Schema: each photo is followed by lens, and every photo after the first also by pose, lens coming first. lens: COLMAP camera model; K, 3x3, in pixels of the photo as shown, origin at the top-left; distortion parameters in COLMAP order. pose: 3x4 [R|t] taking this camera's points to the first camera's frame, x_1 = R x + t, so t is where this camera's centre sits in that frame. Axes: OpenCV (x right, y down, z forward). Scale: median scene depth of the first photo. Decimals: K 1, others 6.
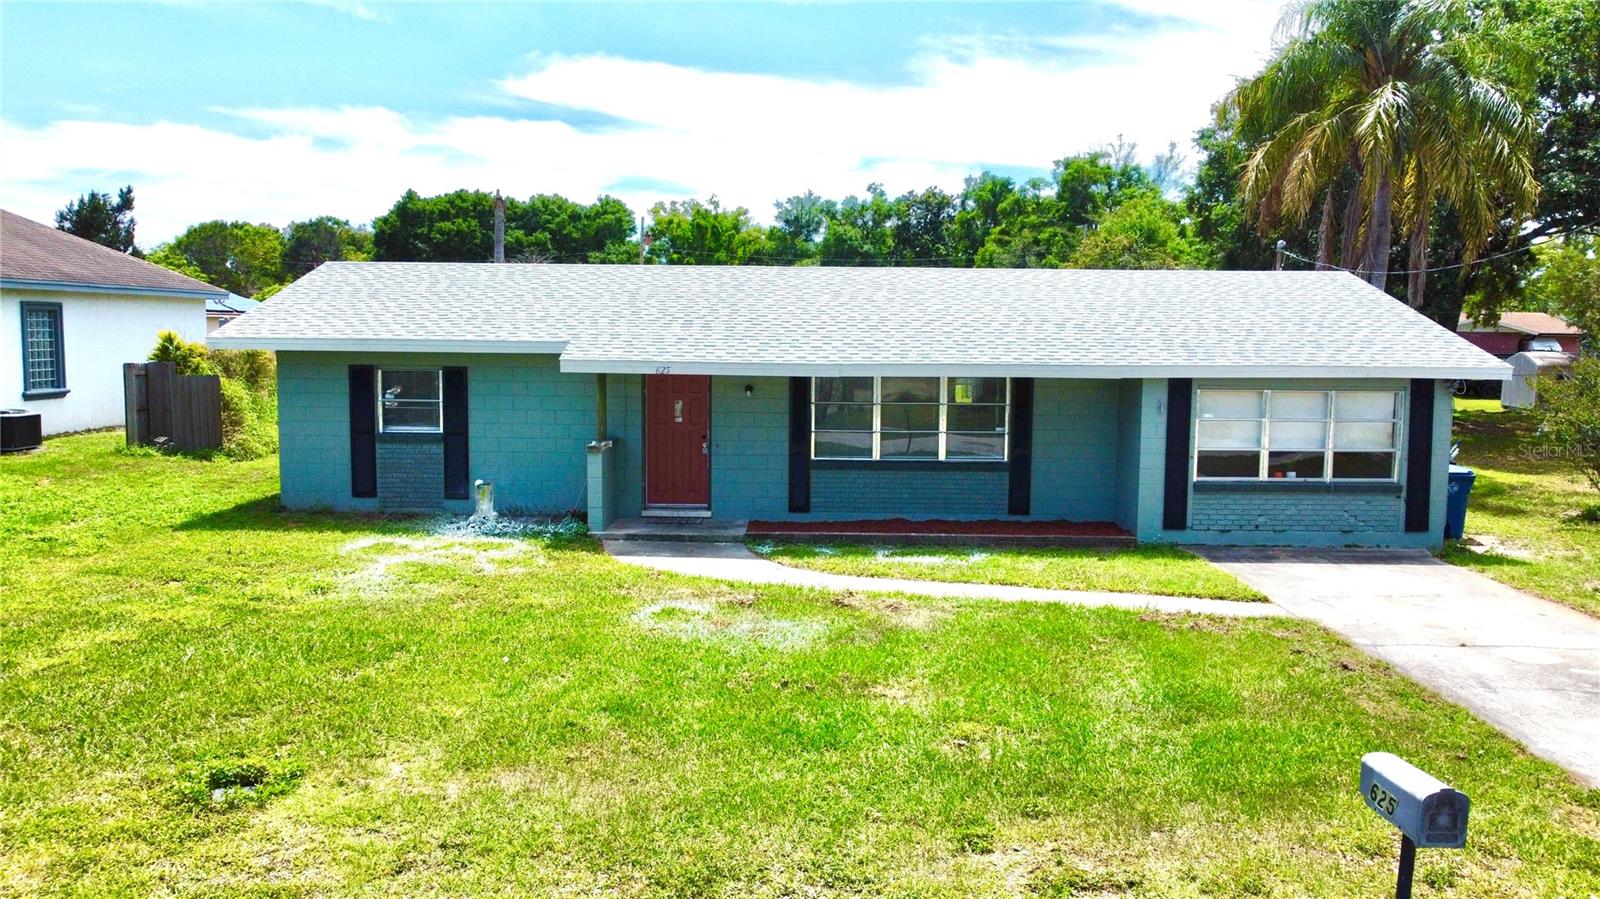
lens RADIAL K [[1210.9, 0, 793.8], [0, 1210.9, 446.9], [0, 0, 1]] dist [-0.011485, 0.027515]
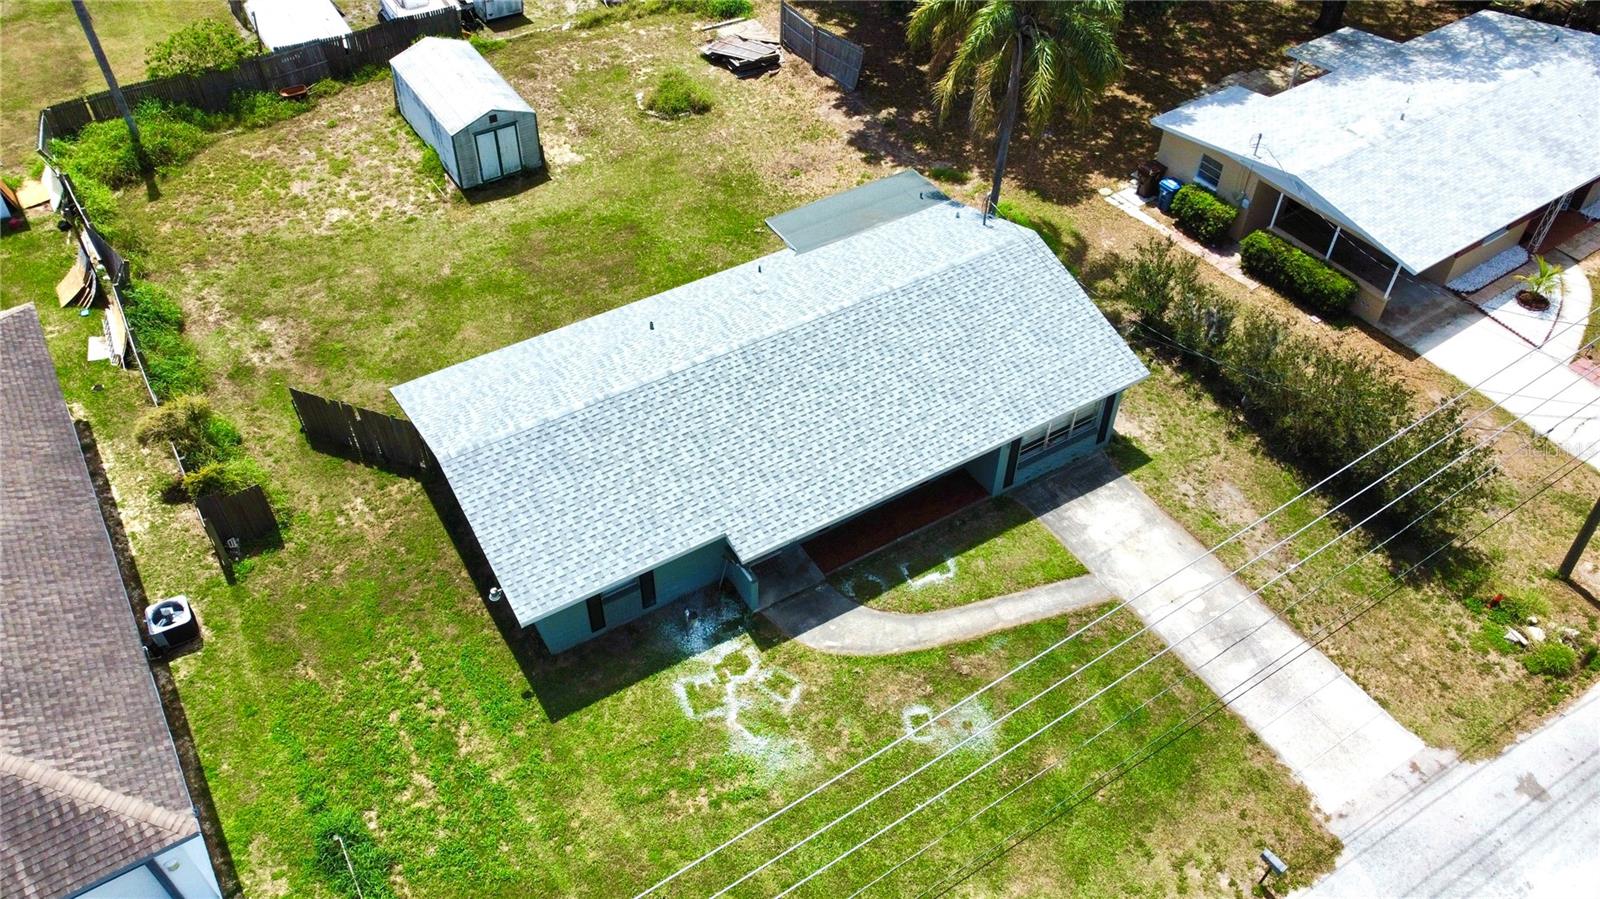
lens RADIAL K [[1210.9, 0, 794.4], [0, 1210.9, 446.7], [0, 0, 1]] dist [-0.011485, 0.027515]
pose [[0.846030, -0.376800, 0.377166, -0.720833], [0.048974, 0.759386, 0.648795, -1.312507], [-0.530881, -0.530428, 0.660917, -0.097258]]
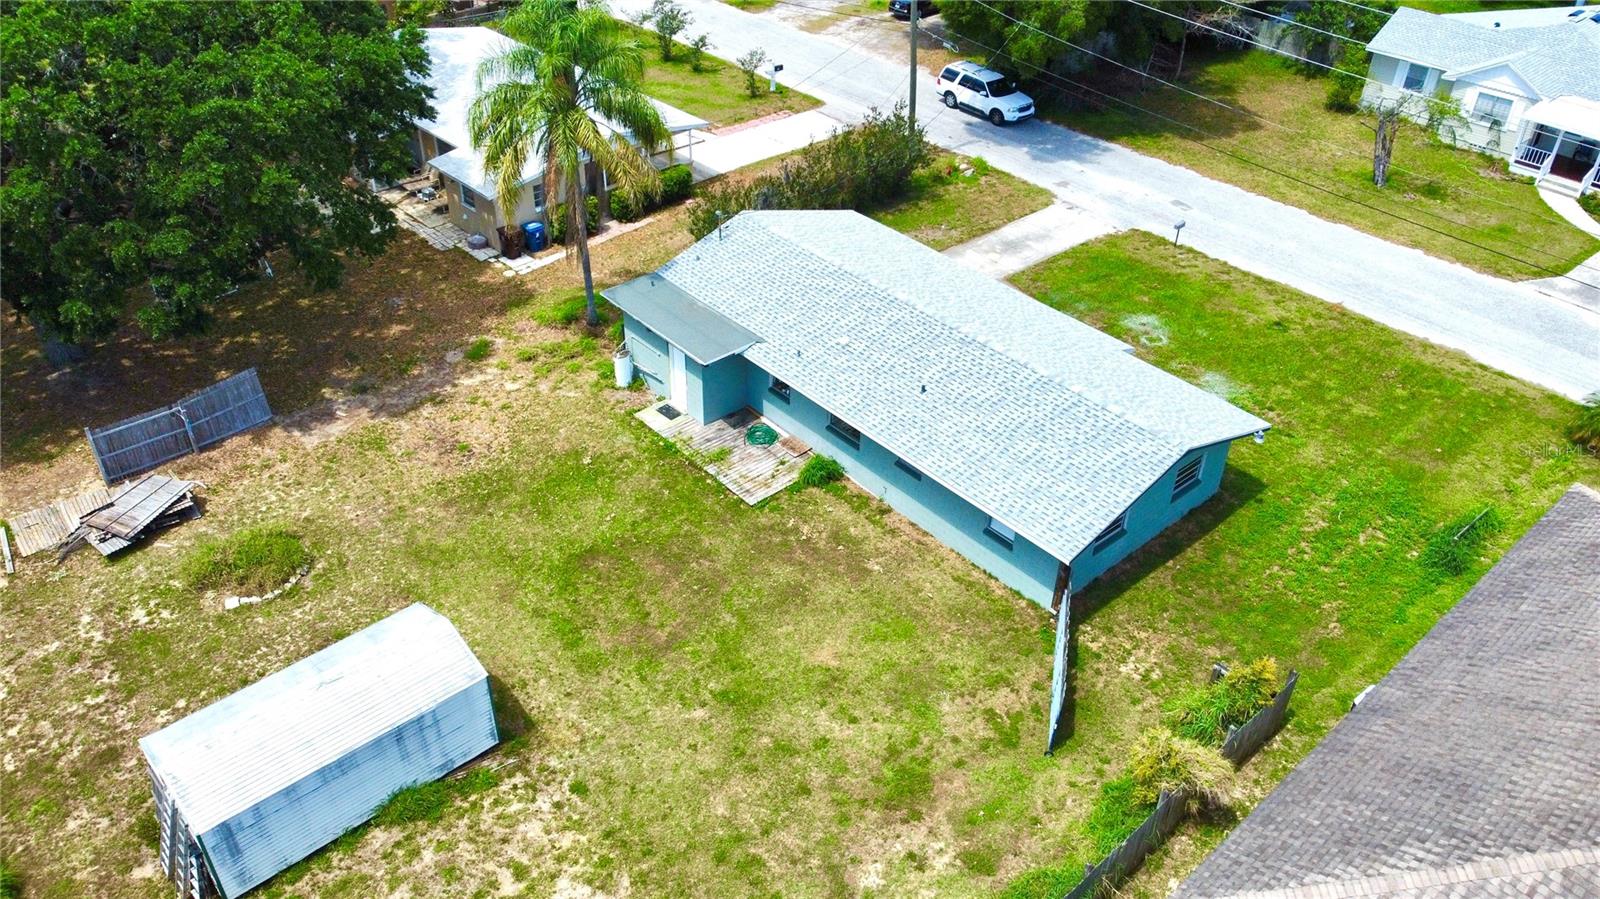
lens RADIAL K [[1210.9, 0, 792.2], [0, 1210.9, 445.8], [0, 0, 1]] dist [-0.011485, 0.027515]
pose [[-0.662181, -0.455224, 0.595221, -1.214645], [0.051097, 0.765043, 0.641948, -1.438860], [-0.747600, 0.455500, -0.483337, 2.677433]]
